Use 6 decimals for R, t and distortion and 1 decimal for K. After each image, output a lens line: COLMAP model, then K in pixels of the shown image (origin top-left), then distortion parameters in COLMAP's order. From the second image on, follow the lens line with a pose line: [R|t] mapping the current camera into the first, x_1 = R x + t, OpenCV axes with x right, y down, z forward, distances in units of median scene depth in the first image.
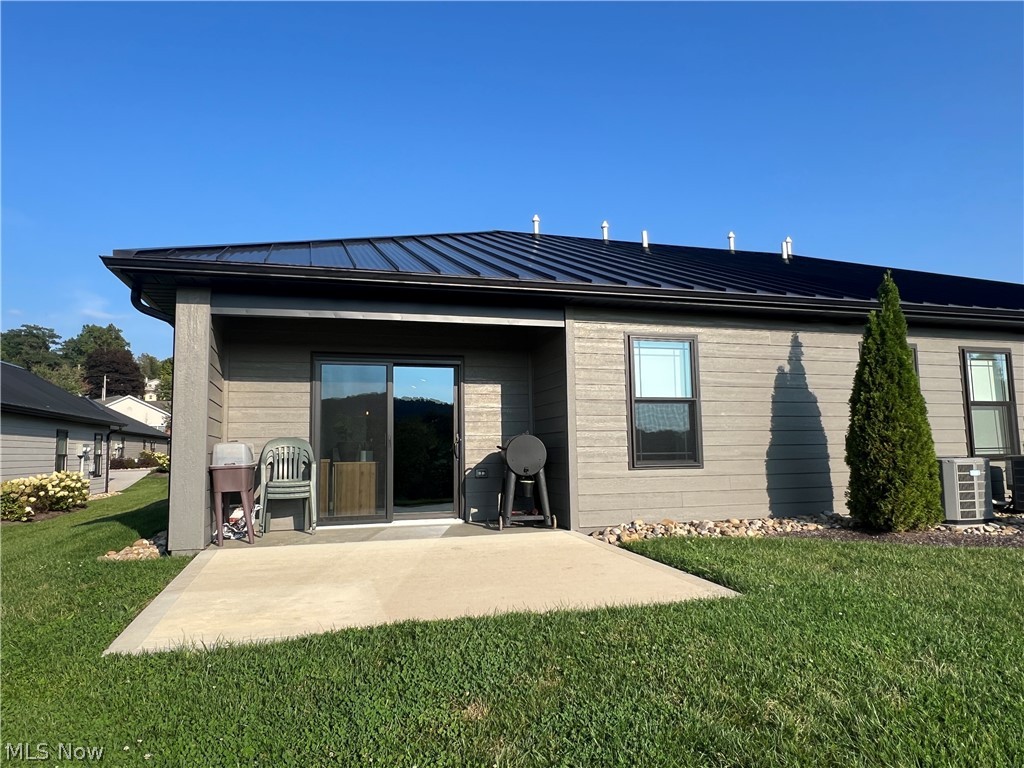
lens RADIAL K [[650.9, 0, 506.8], [0, 650.9, 384.9], [0, 0, 1]] dist [0.000845, -0.001914]
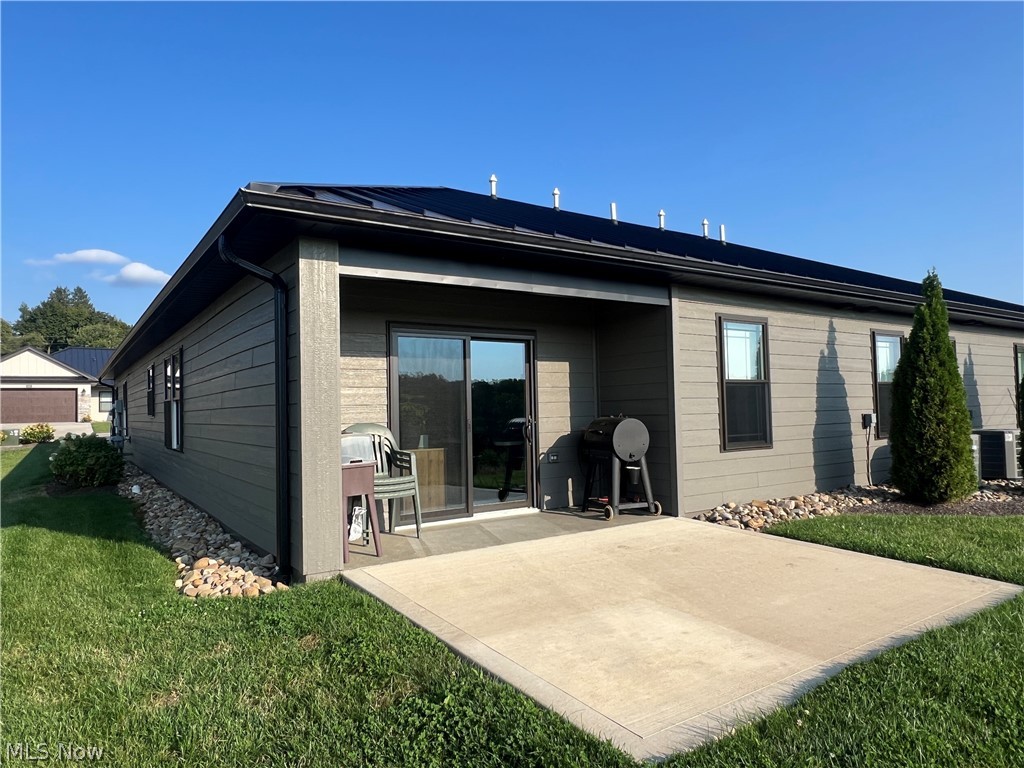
lens RADIAL K [[650.9, 0, 511.1], [0, 650.9, 384.2], [0, 0, 1]] dist [0.000845, -0.001914]
pose [[0.954891, 0.007027, 0.296872, -0.395103], [-0.024159, 0.998244, 0.054078, -0.019076], [-0.295971, -0.058810, 0.953385, 0.145228]]
